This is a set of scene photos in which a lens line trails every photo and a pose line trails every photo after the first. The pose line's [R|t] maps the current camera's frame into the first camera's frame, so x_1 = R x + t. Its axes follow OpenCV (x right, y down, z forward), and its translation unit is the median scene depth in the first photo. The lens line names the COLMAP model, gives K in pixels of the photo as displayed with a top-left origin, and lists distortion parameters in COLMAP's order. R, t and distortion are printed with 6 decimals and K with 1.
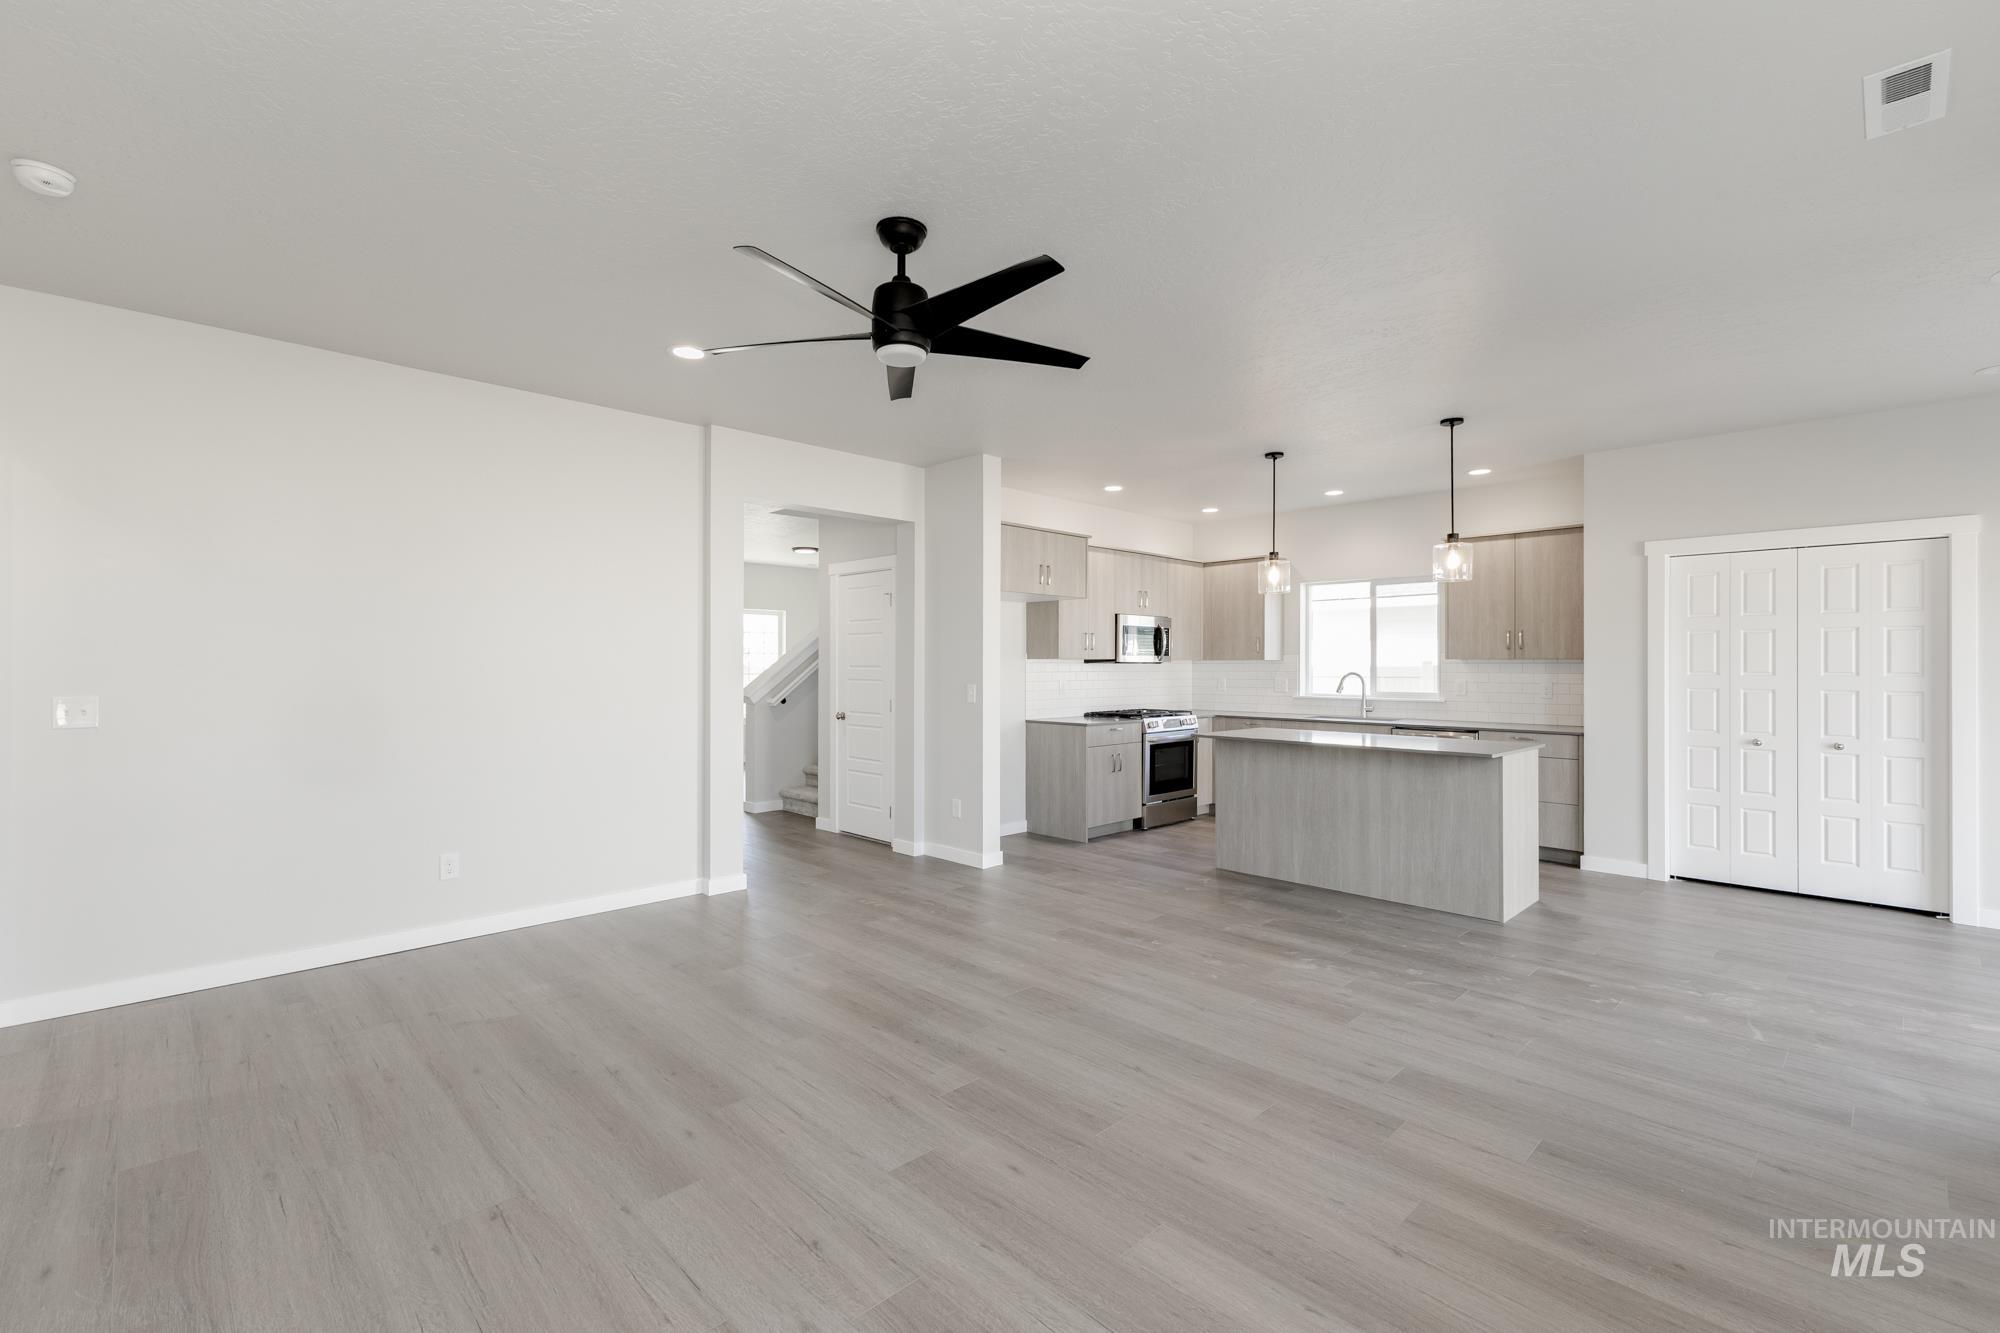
lens RADIAL K [[867.7, 0, 994.6], [0, 867.7, 663.1], [0, 0, 1]] dist [0.003169, 0.000087]
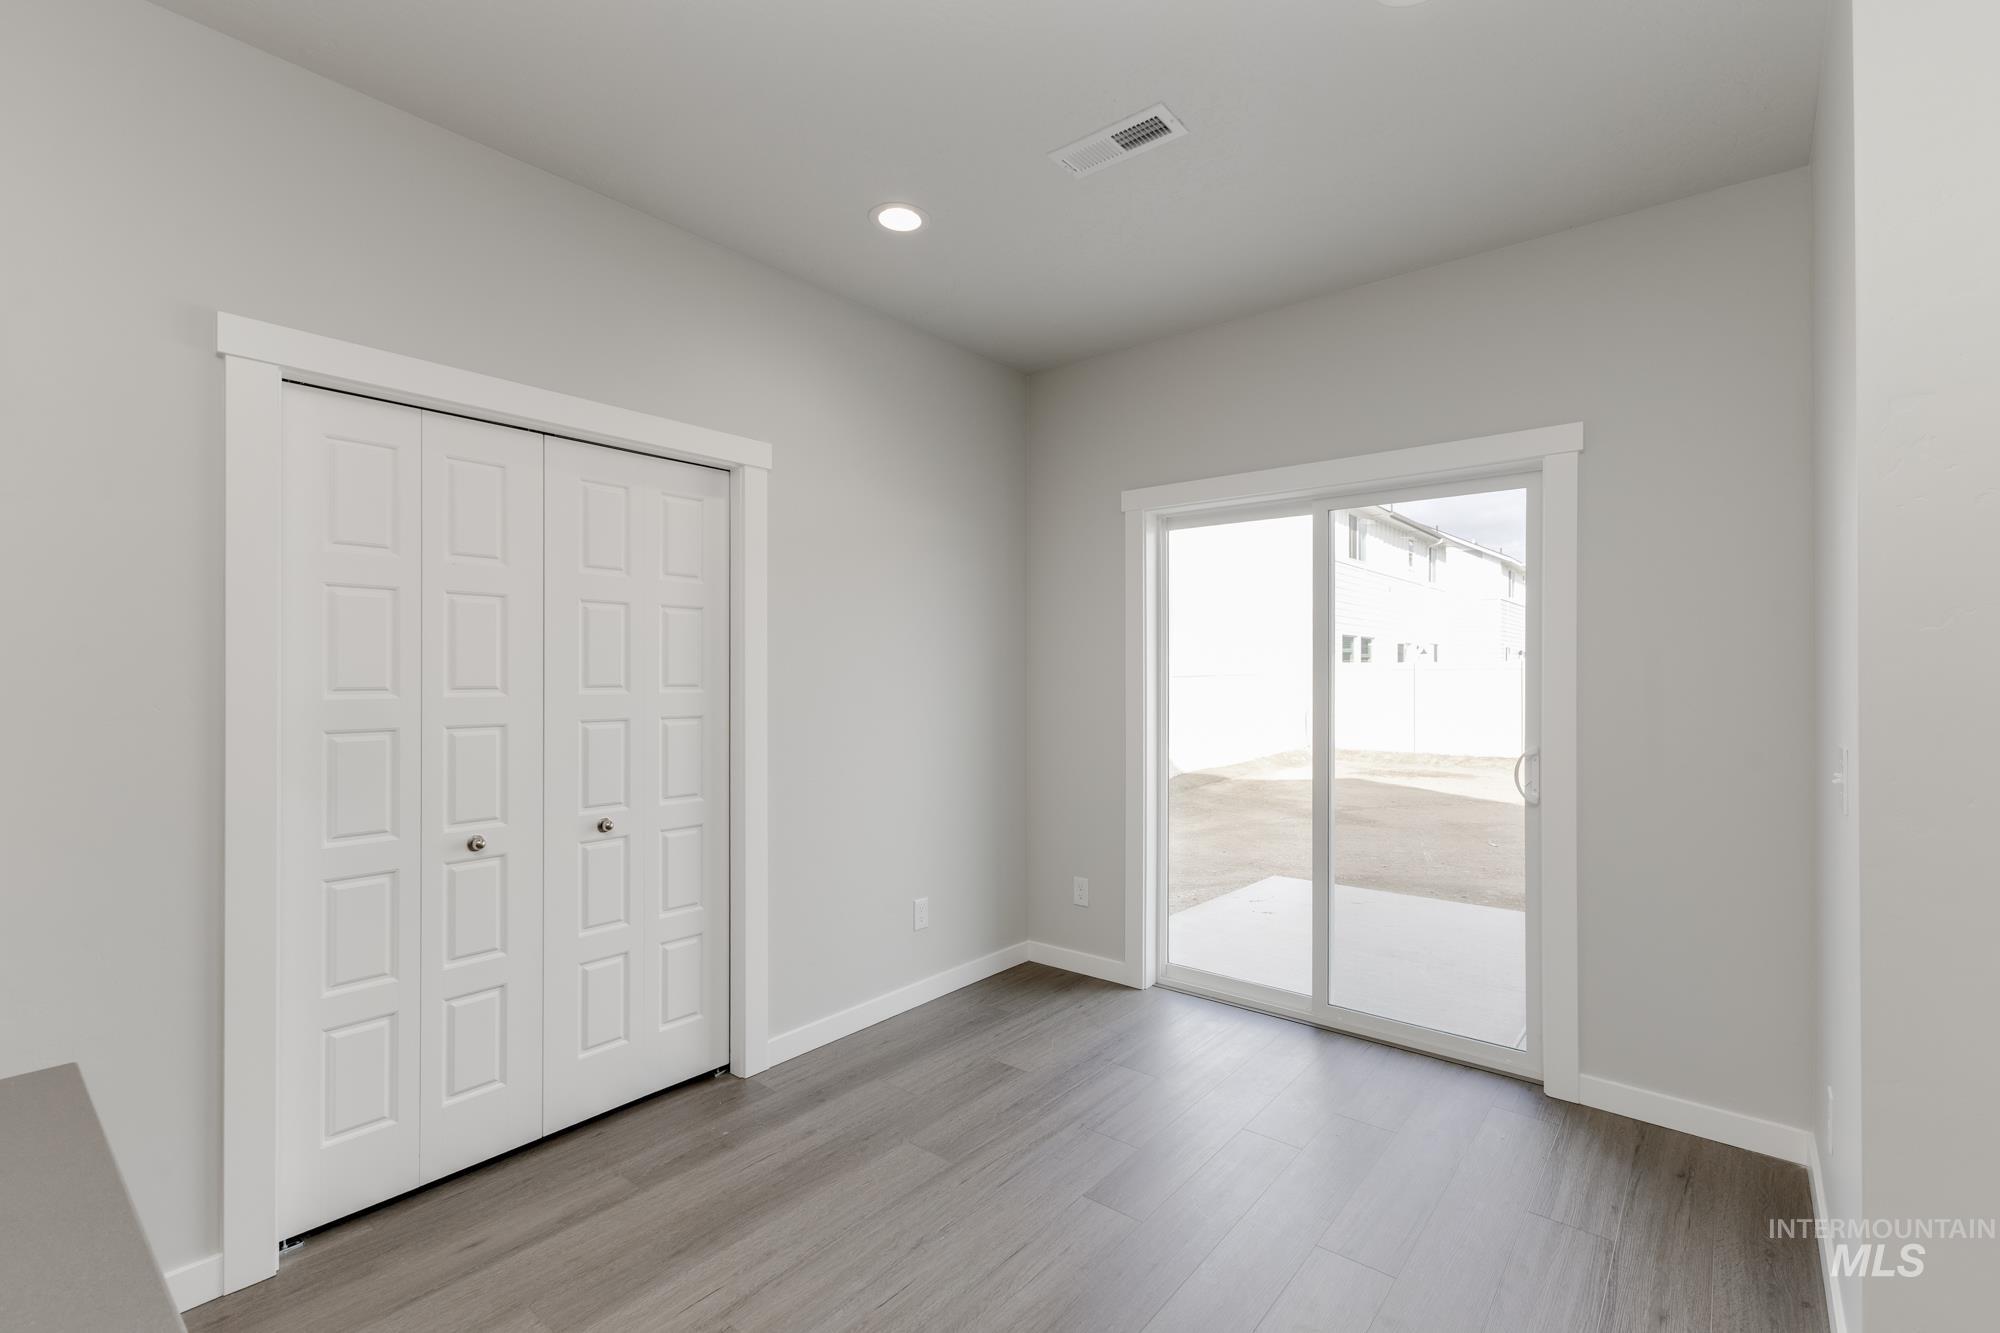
lens RADIAL K [[867.7, 0, 994.6], [0, 867.7, 663.1], [0, 0, 1]] dist [0.003169, 0.000087]
pose [[-0.132965, -0.000238, 0.991121, 0.401972], [-0.007400, 0.999972, -0.000753, -0.004289], [-0.991093, -0.007434, -0.132964, 0.804228]]
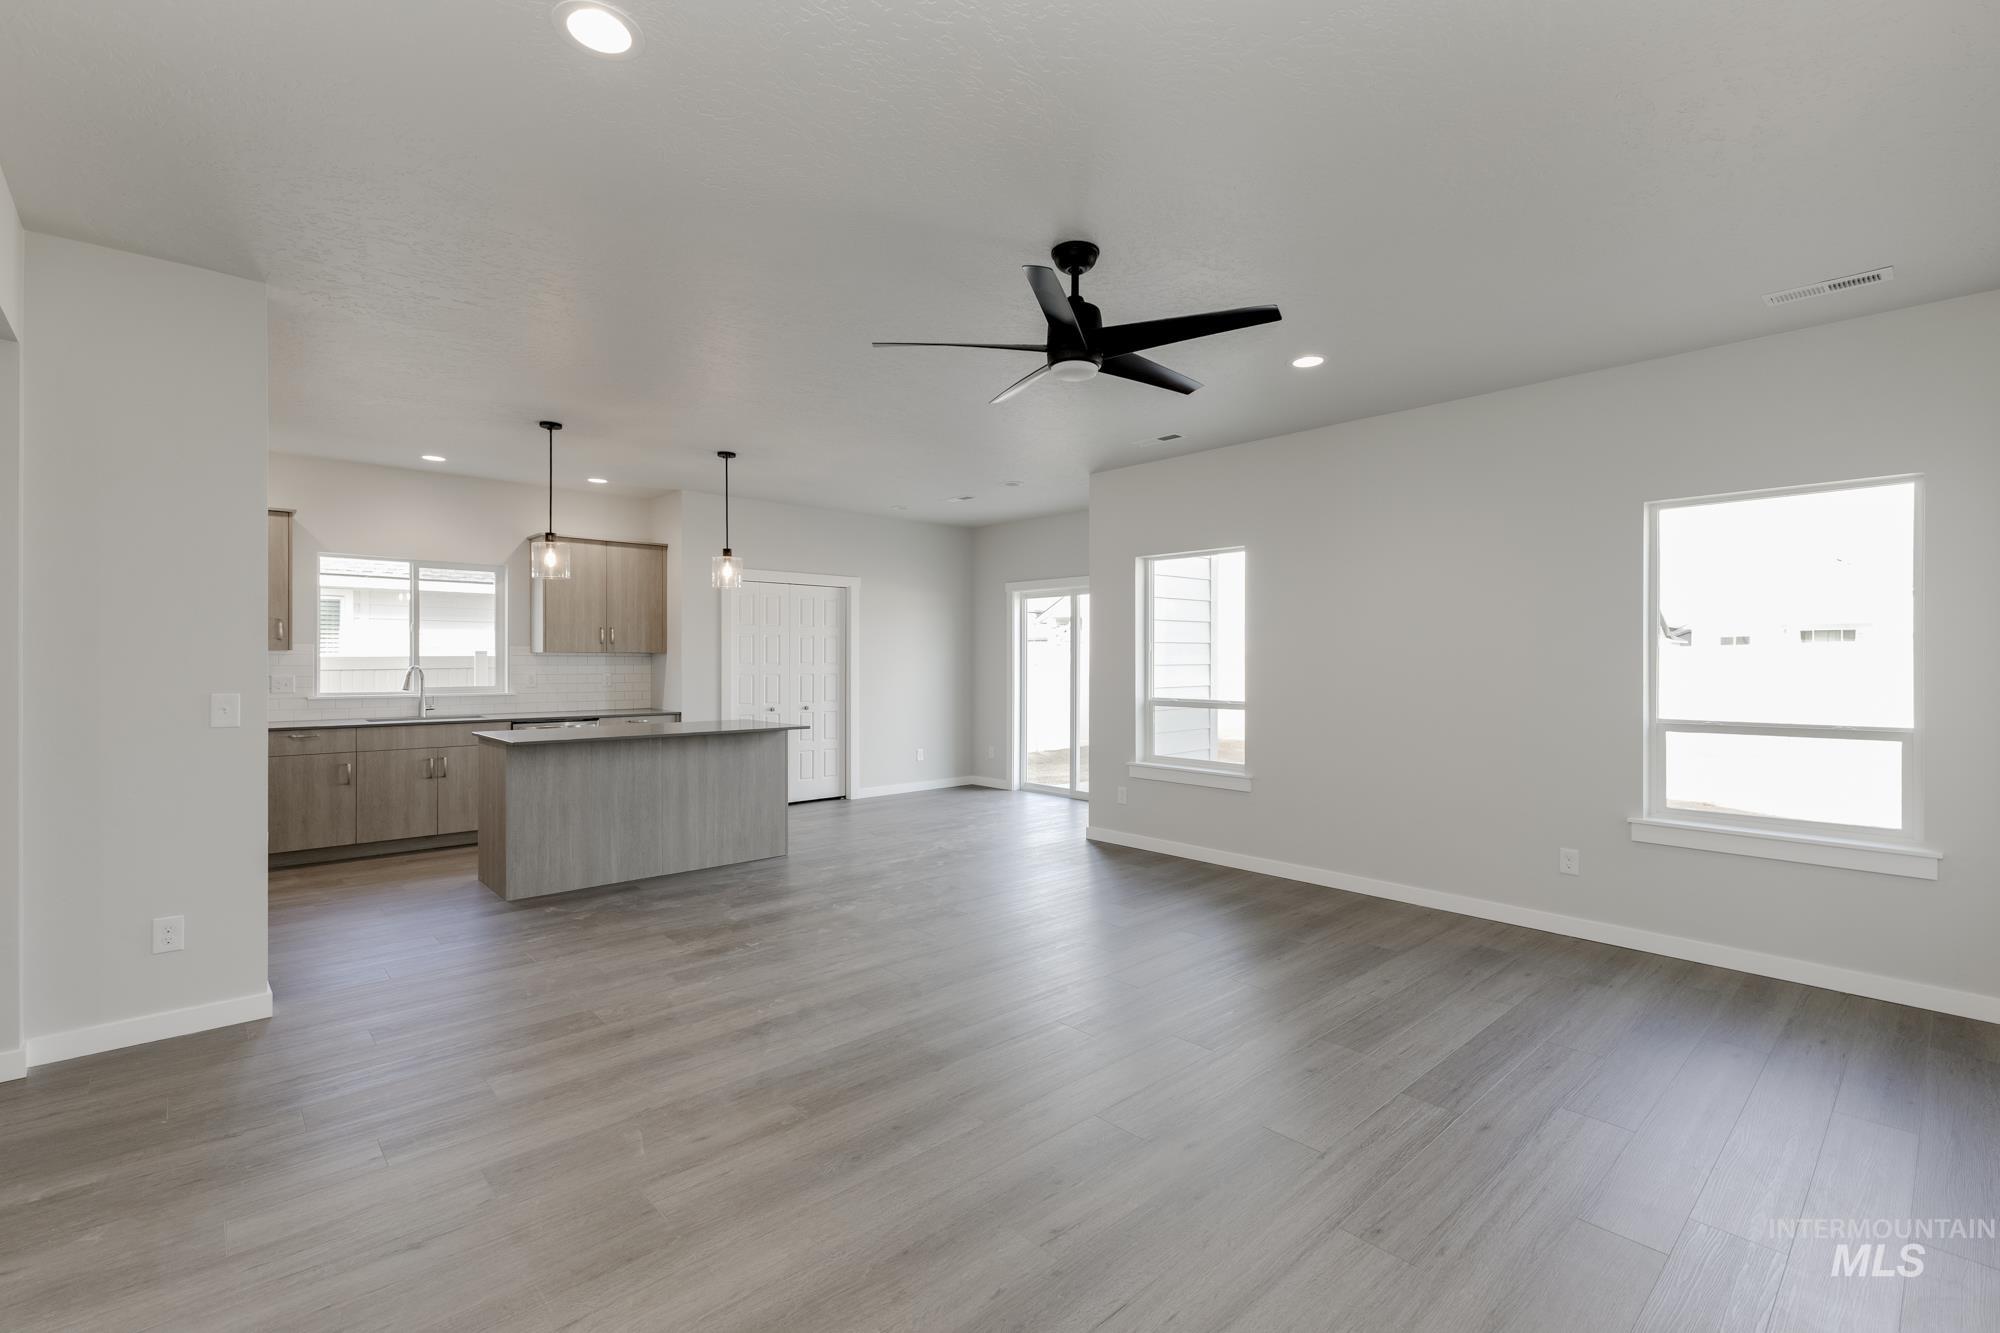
lens RADIAL K [[867.7, 0, 994.6], [0, 867.7, 663.1], [0, 0, 1]] dist [0.003169, 0.000087]
pose [[0.038485, -0.005447, 0.999244, -0.625937], [-0.007084, 0.999959, 0.005724, -0.000893], [-0.999234, -0.007299, 0.038445, 0.559430]]
